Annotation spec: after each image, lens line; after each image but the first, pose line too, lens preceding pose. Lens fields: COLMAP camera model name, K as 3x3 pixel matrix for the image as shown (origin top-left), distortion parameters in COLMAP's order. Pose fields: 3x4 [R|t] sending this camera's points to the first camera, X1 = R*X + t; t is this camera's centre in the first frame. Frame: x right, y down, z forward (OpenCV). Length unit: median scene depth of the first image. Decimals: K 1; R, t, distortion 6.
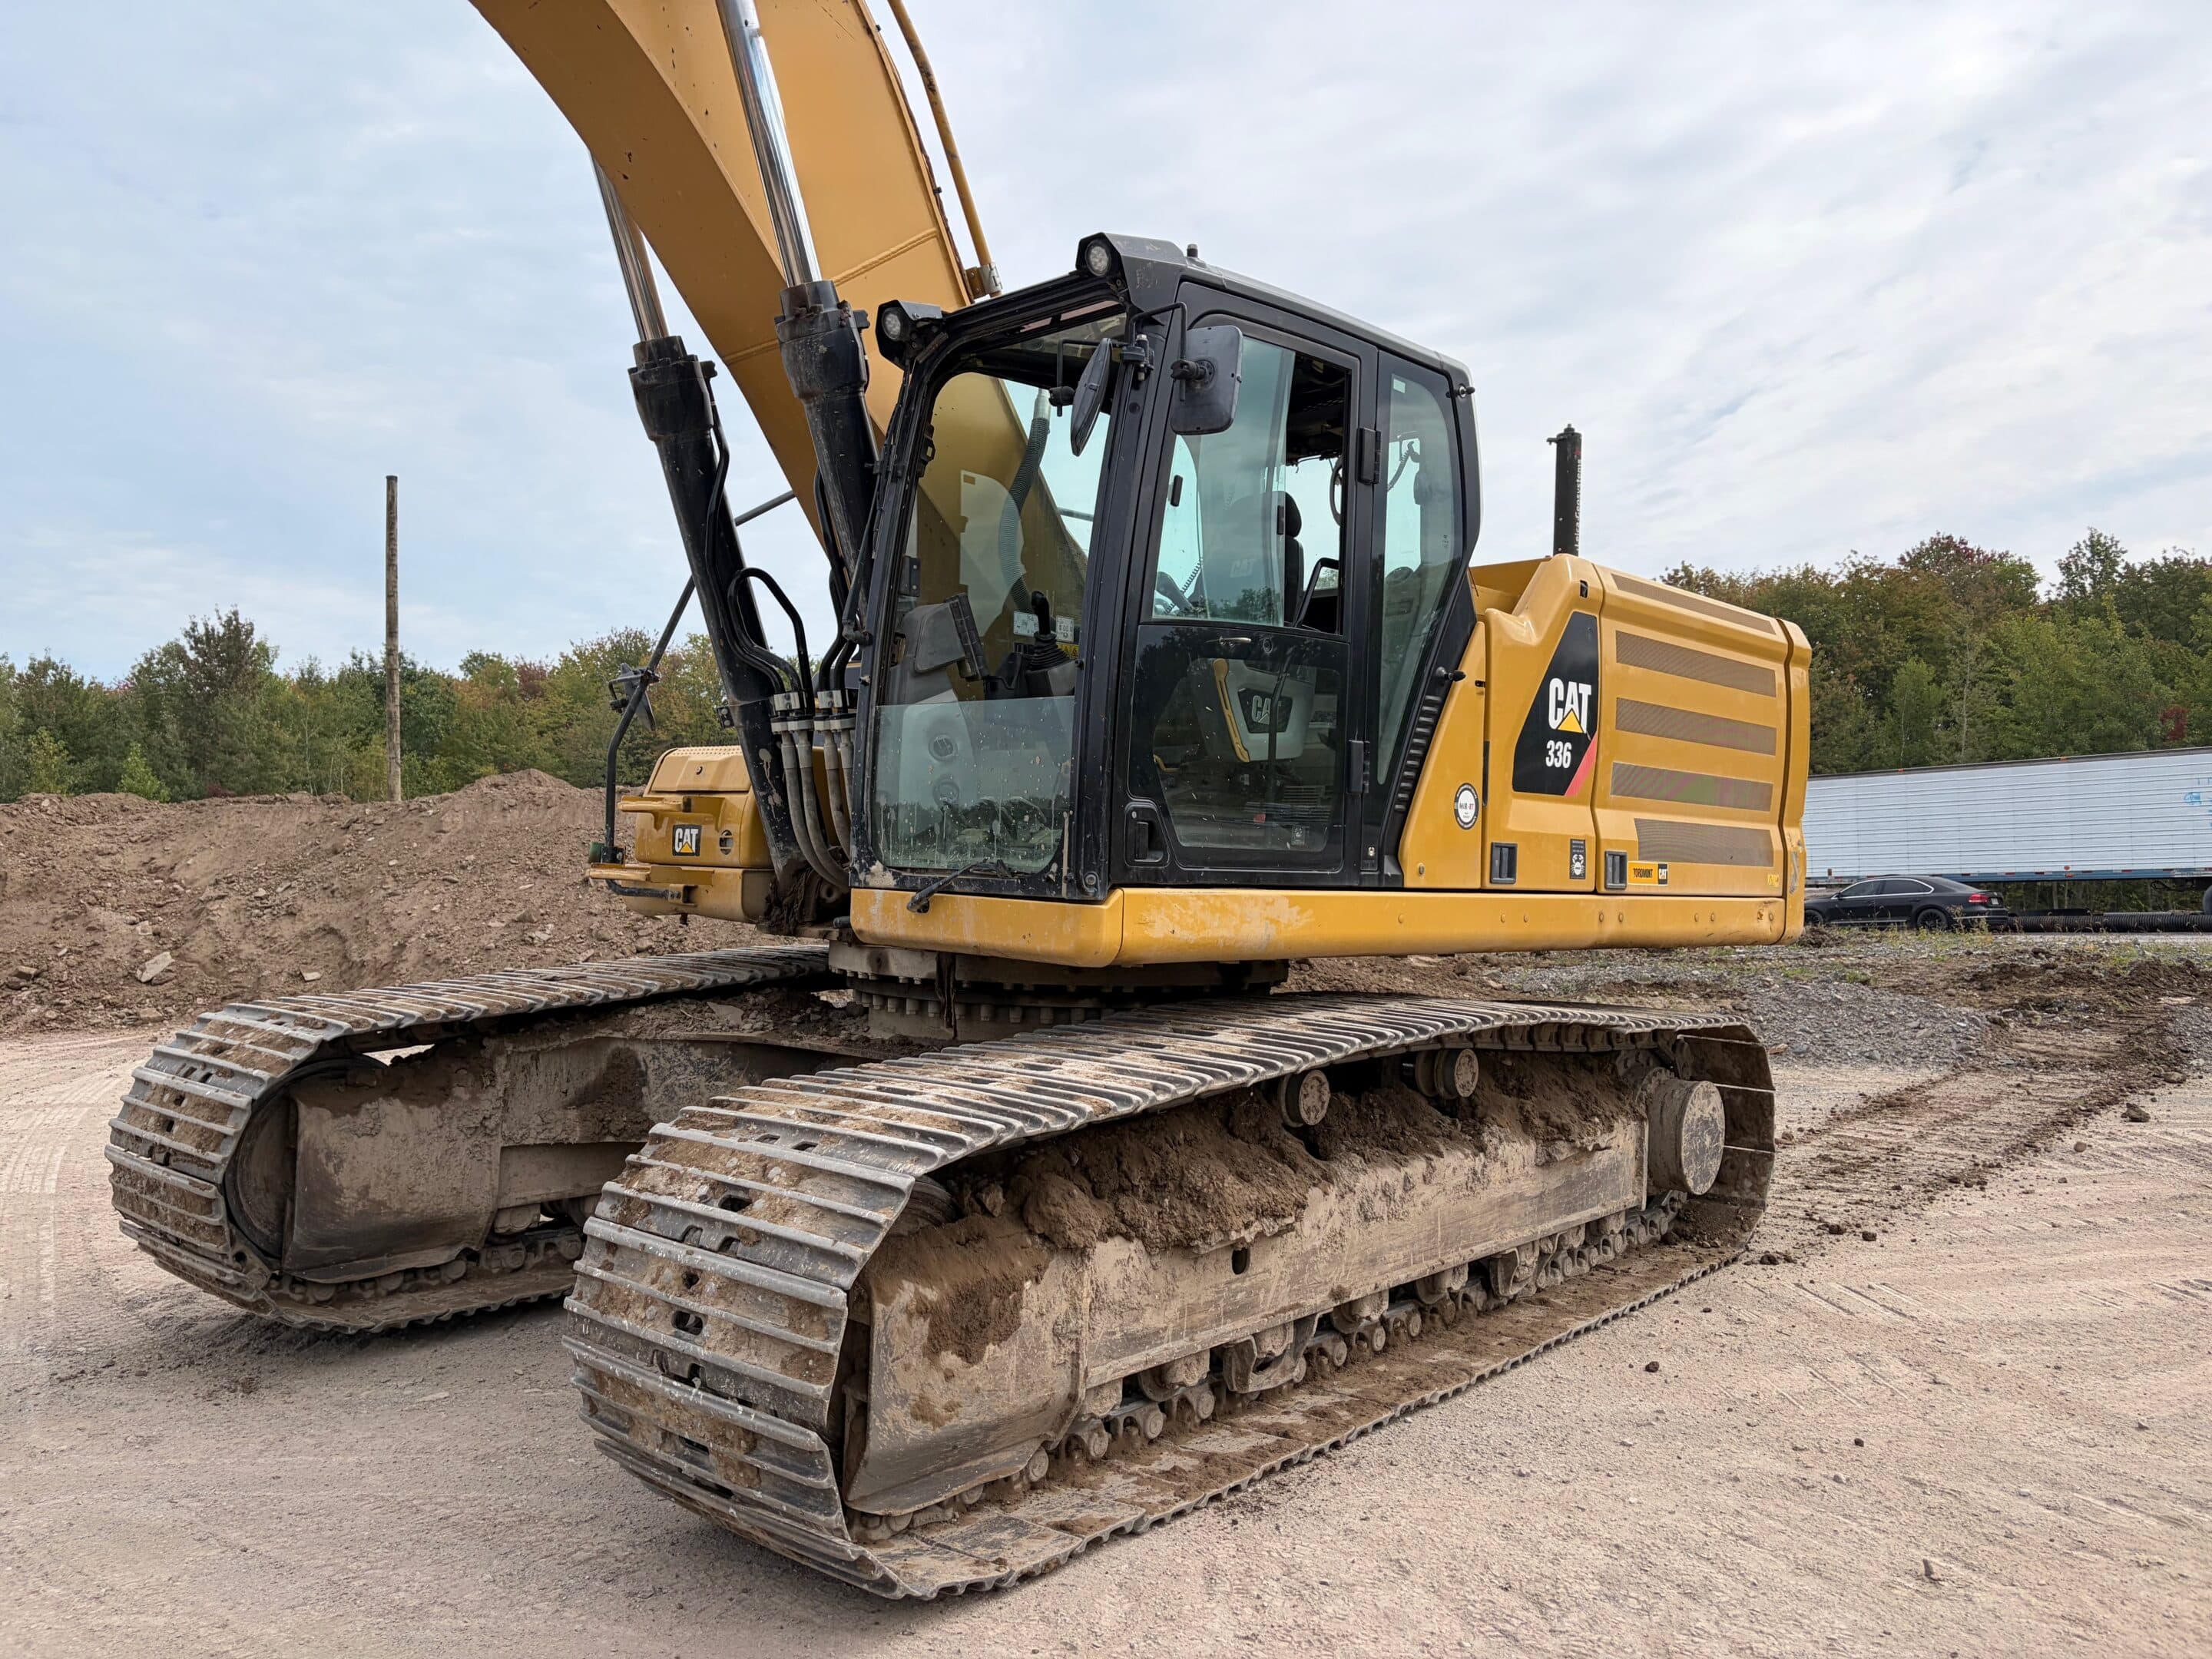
lens RADIAL K [[1796.1, 0, 1099.1], [0, 1796.1, 815.5], [0, 0, 1]] dist [0.143612, -0.097816]
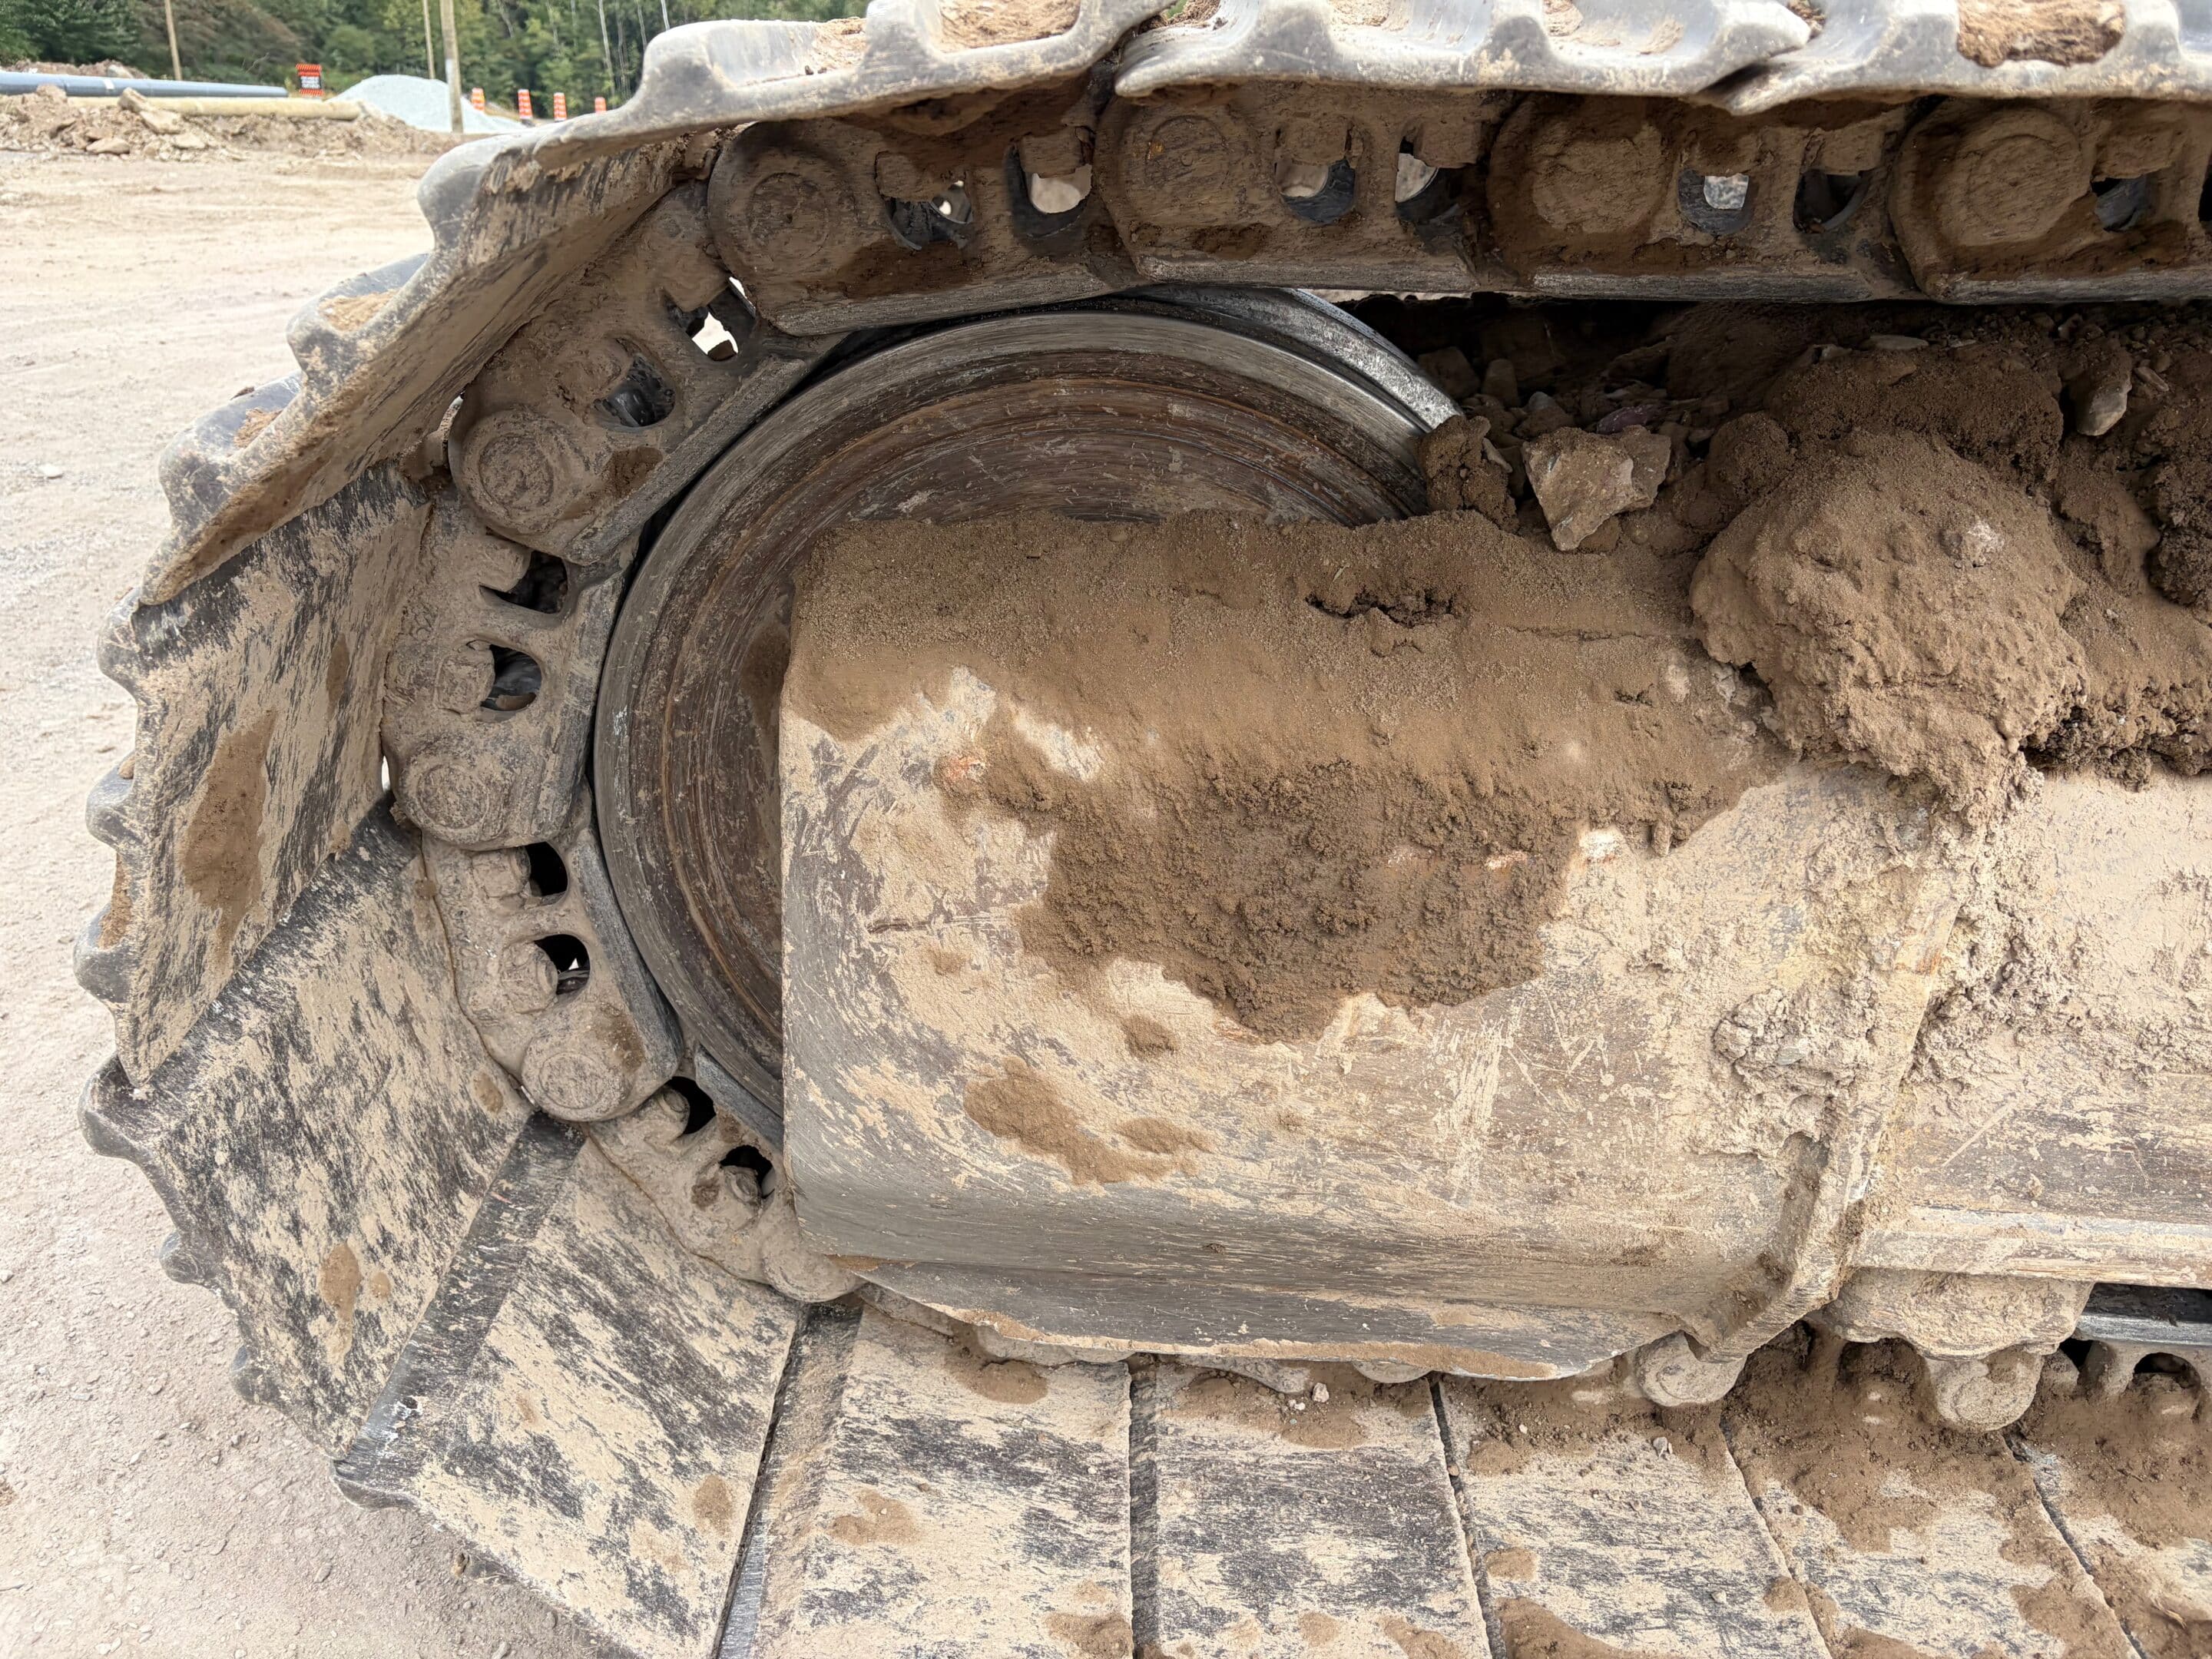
lens RADIAL K [[1796.1, 0, 1099.1], [0, 1796.1, 815.5], [0, 0, 1]] dist [0.143612, -0.097816]
pose [[0.670563, 0.340570, -0.659057, 0.078206], [-0.060151, 0.910430, 0.409267, 0.163534], [0.739410, -0.234797, 0.630986, 0.818213]]
